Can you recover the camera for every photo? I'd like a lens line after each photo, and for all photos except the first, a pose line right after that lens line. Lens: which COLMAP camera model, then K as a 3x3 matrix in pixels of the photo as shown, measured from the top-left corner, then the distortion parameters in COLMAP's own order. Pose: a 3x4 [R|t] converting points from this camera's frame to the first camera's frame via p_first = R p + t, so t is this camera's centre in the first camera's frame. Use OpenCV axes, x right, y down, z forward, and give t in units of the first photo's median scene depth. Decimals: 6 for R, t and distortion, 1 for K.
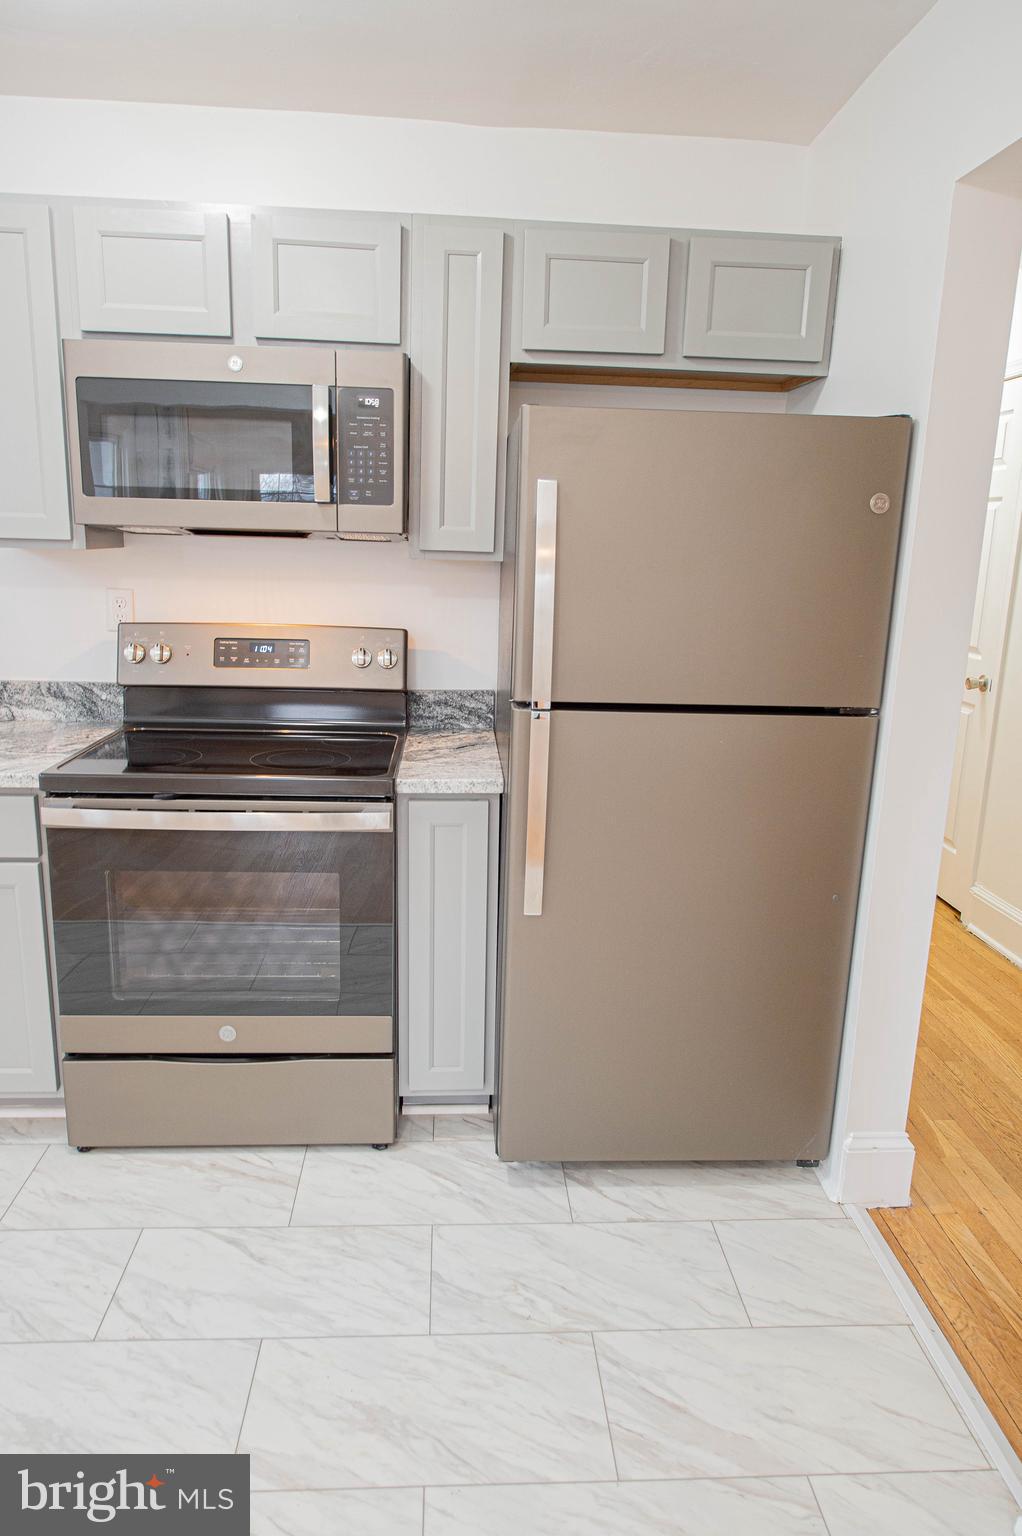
lens RADIAL K [[1011.3, 0, 511.2], [0, 1011.3, 771.6], [0, 0, 1]] dist [-0.001800, 0.000329]
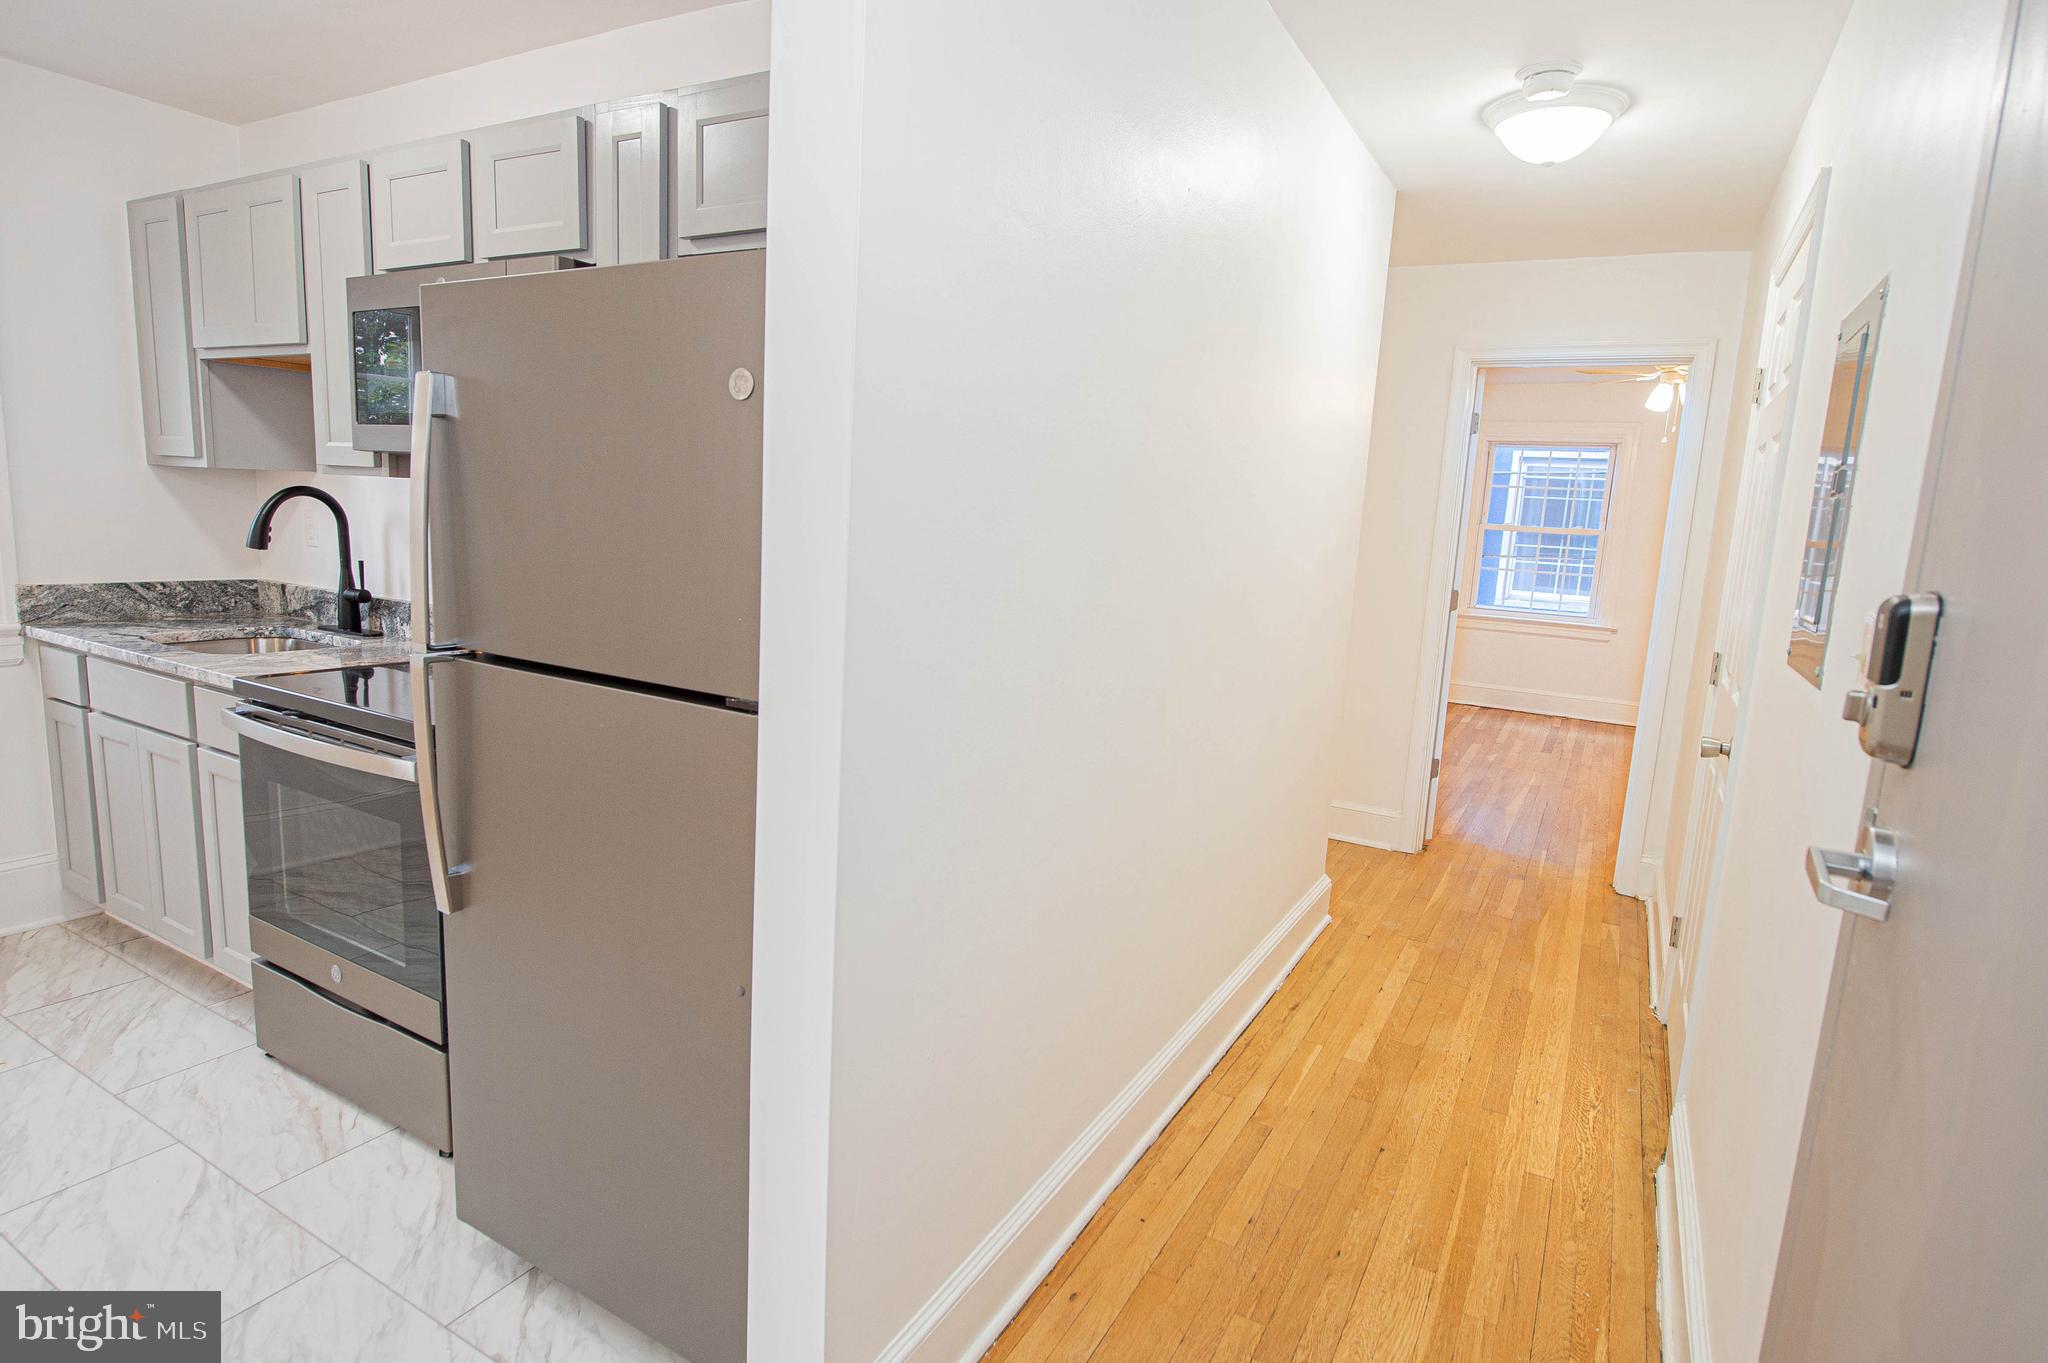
lens RADIAL K [[1069.9, 0, 1024.0], [0, 1069.9, 681.5], [0, 0, 1]] dist [-0.006604, -0.001938]
pose [[0.837755, 0.104049, -0.536042, 0.756739], [-0.152000, 0.987314, -0.045909, -0.062711], [0.524465, 0.119939, 0.842942, 0.456587]]
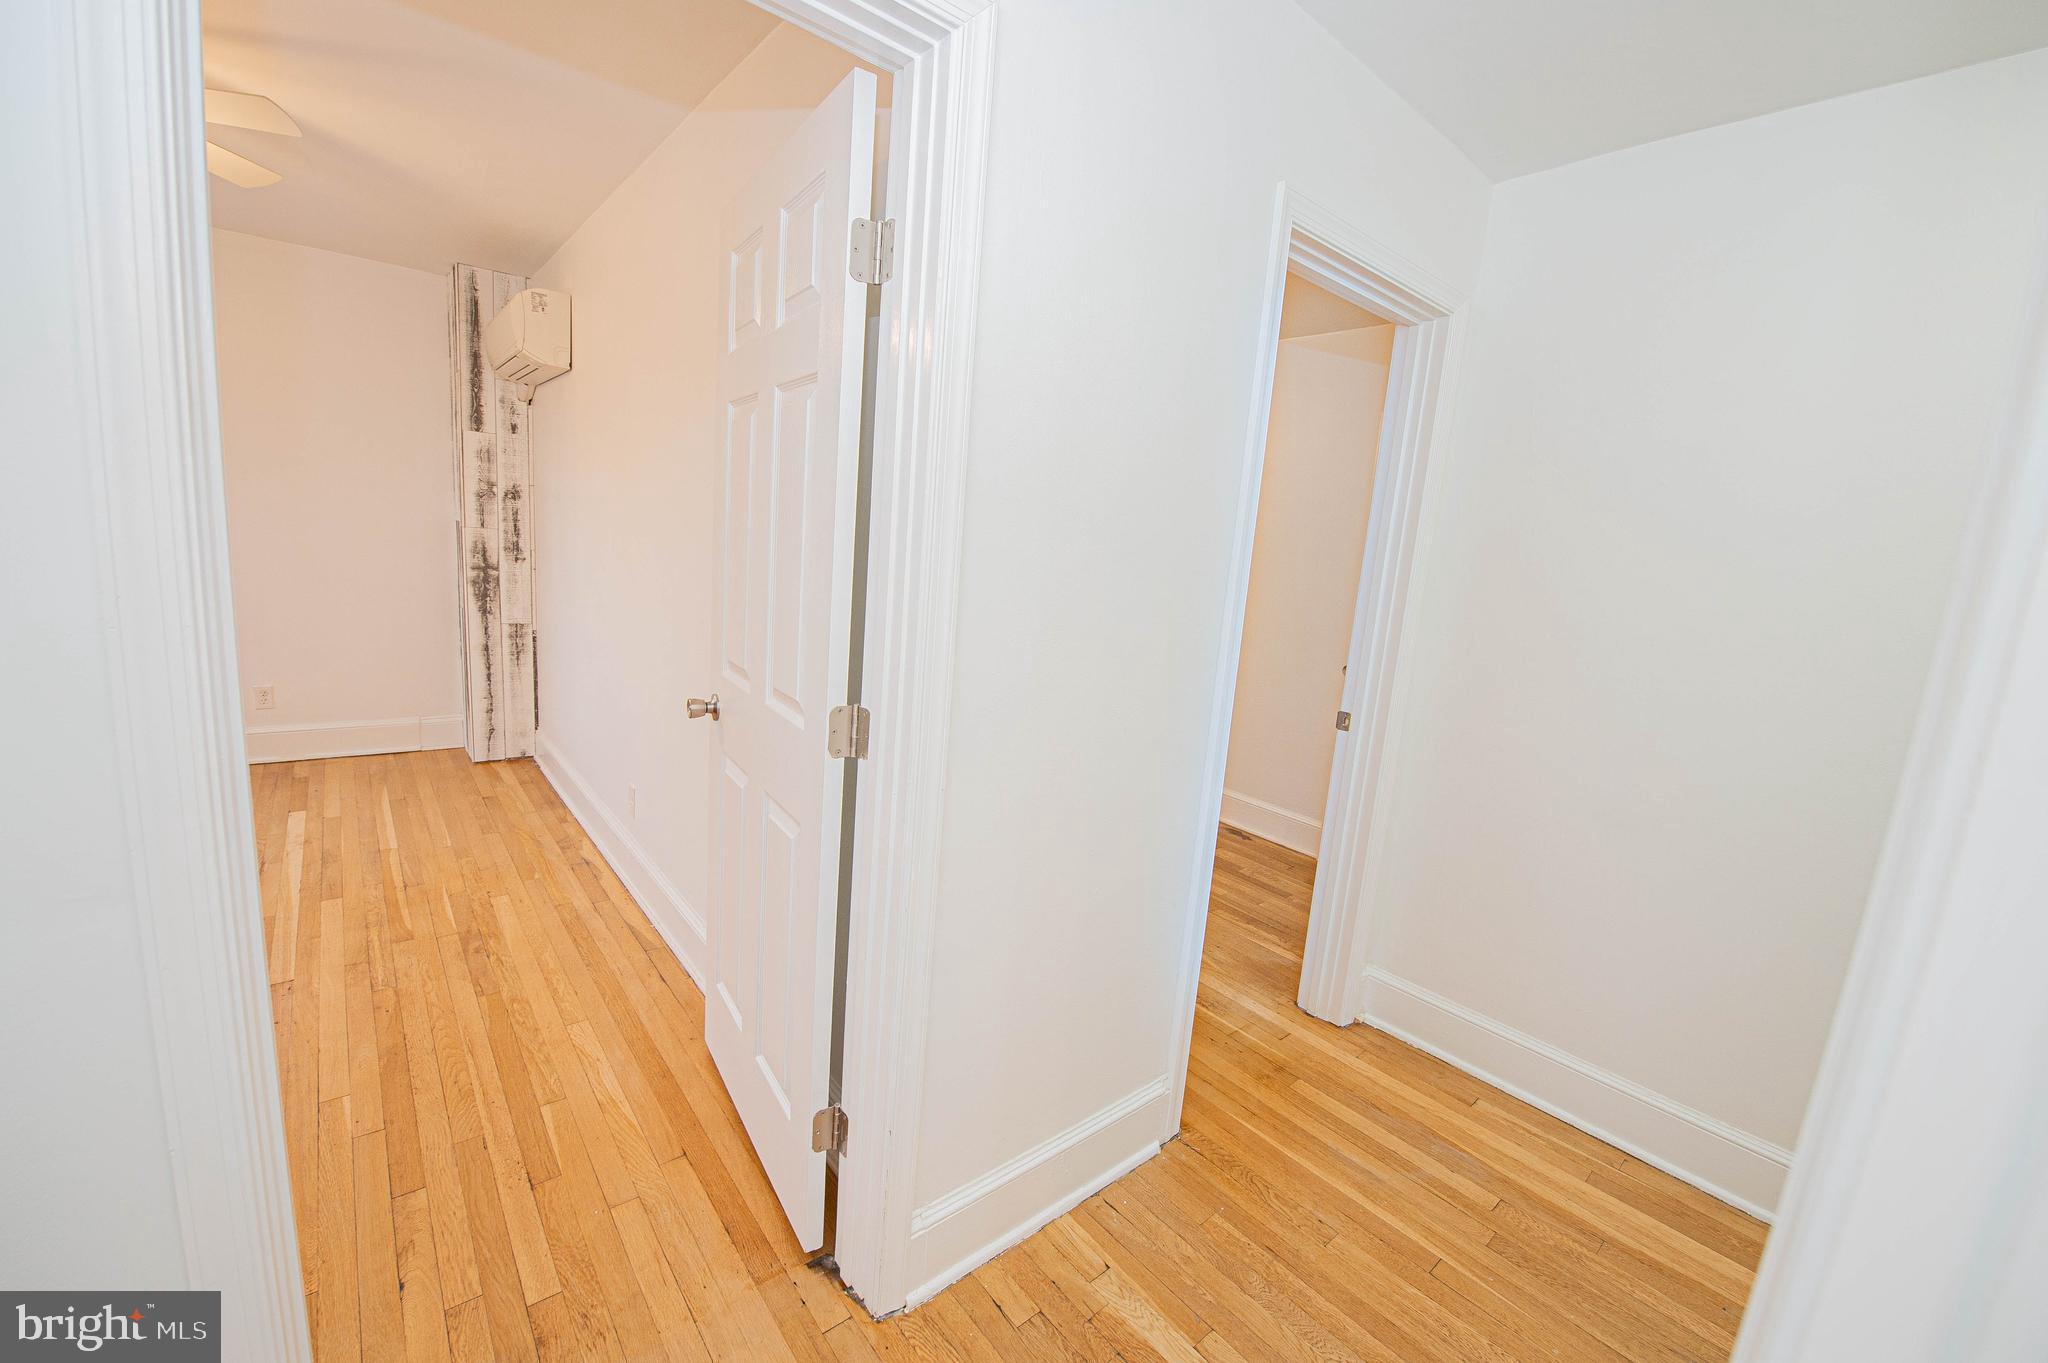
lens RADIAL K [[854.3, 0, 1014.7], [0, 854.3, 682.3], [0, 0, 1]] dist [-0.010132, -0.005763]
pose [[0.802592, -0.073900, 0.591933, -0.315295], [0.074811, 0.996932, 0.023027, -0.455483], [-0.591819, 0.025802, 0.805658, 1.935348]]
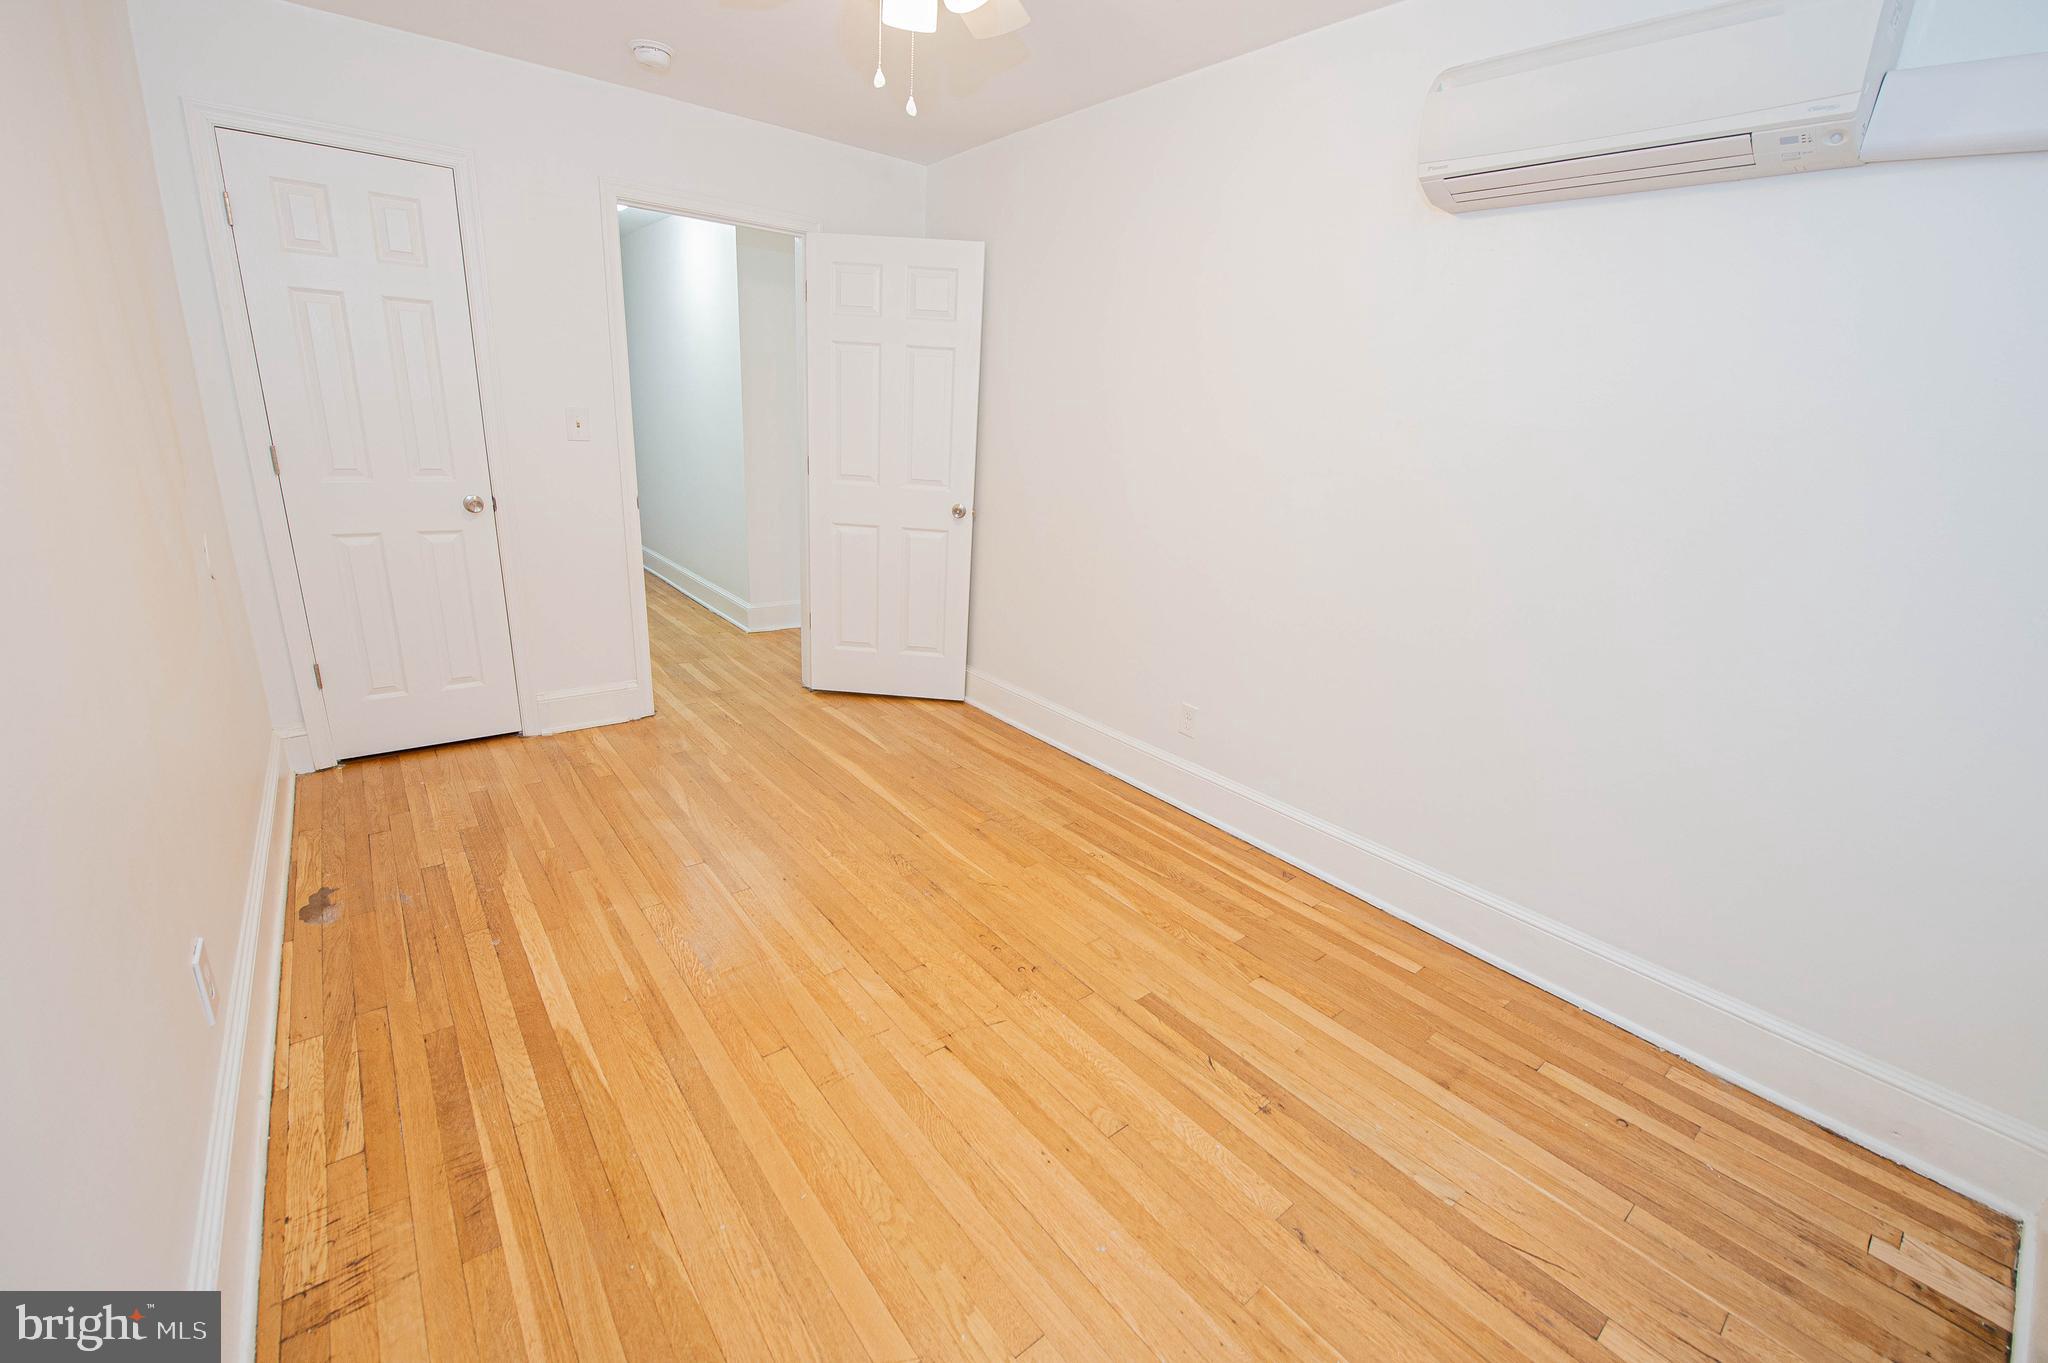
lens RADIAL K [[854.3, 0, 1014.7], [0, 854.3, 682.3], [0, 0, 1]] dist [-0.010132, -0.005763]
pose [[-0.825945, 0.092710, -0.556075, 0.994069], [-0.207179, 0.867444, 0.452348, -0.904415], [0.524301, 0.488822, -0.697253, 4.150243]]
